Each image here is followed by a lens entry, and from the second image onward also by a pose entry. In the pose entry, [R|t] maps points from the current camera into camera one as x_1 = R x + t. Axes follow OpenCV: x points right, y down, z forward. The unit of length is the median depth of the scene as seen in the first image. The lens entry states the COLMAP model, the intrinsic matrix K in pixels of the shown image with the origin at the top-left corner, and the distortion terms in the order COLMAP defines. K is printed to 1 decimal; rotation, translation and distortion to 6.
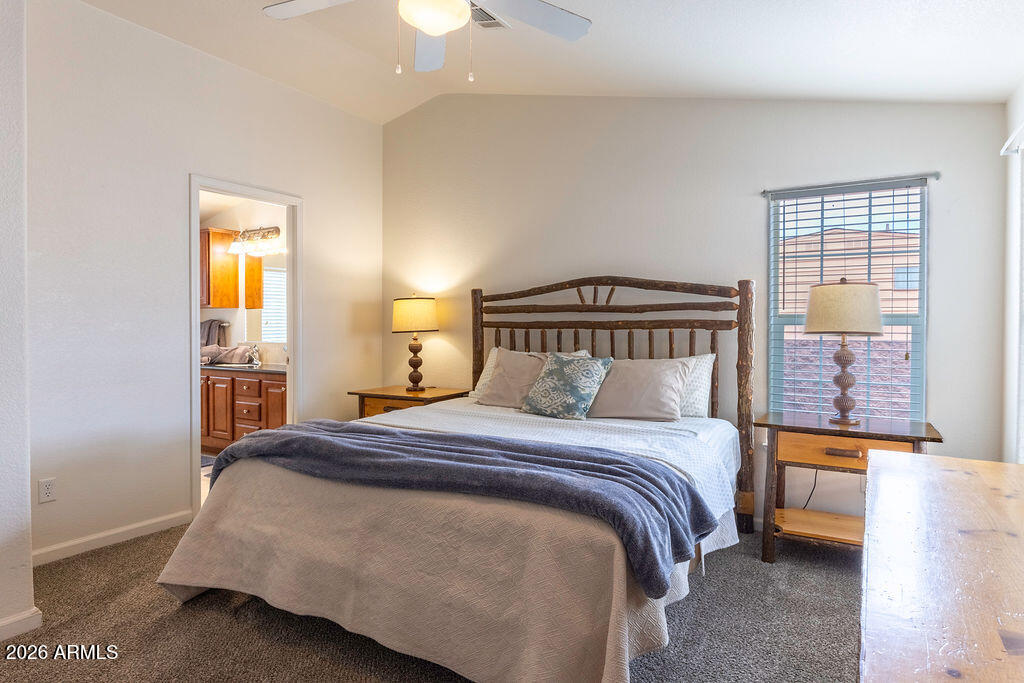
lens RADIAL K [[593.1, 0, 515.6], [0, 593.1, 335.4], [0, 0, 1]] dist [-0.008839, -0.000142]
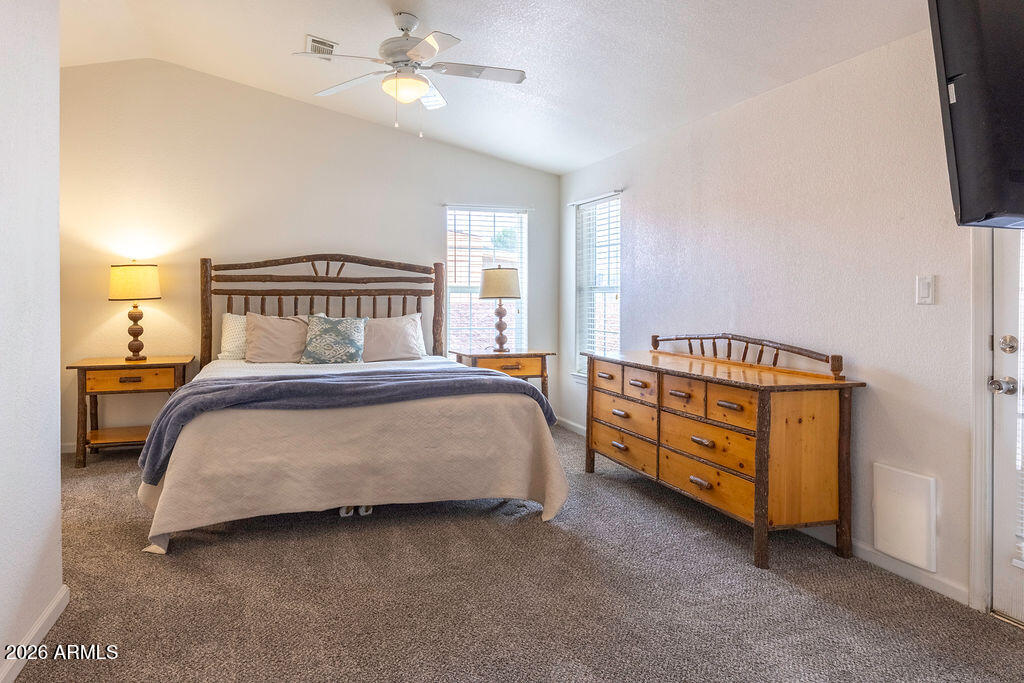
lens RADIAL K [[593.1, 0, 500.1], [0, 593.1, 299.7], [0, 0, 1]] dist [-0.008839, -0.000142]
pose [[0.662838, -0.006959, 0.748731, -0.595528], [0.010442, 0.999945, 0.000049, 0.001106], [-0.748690, 0.007786, 0.662874, -0.101388]]
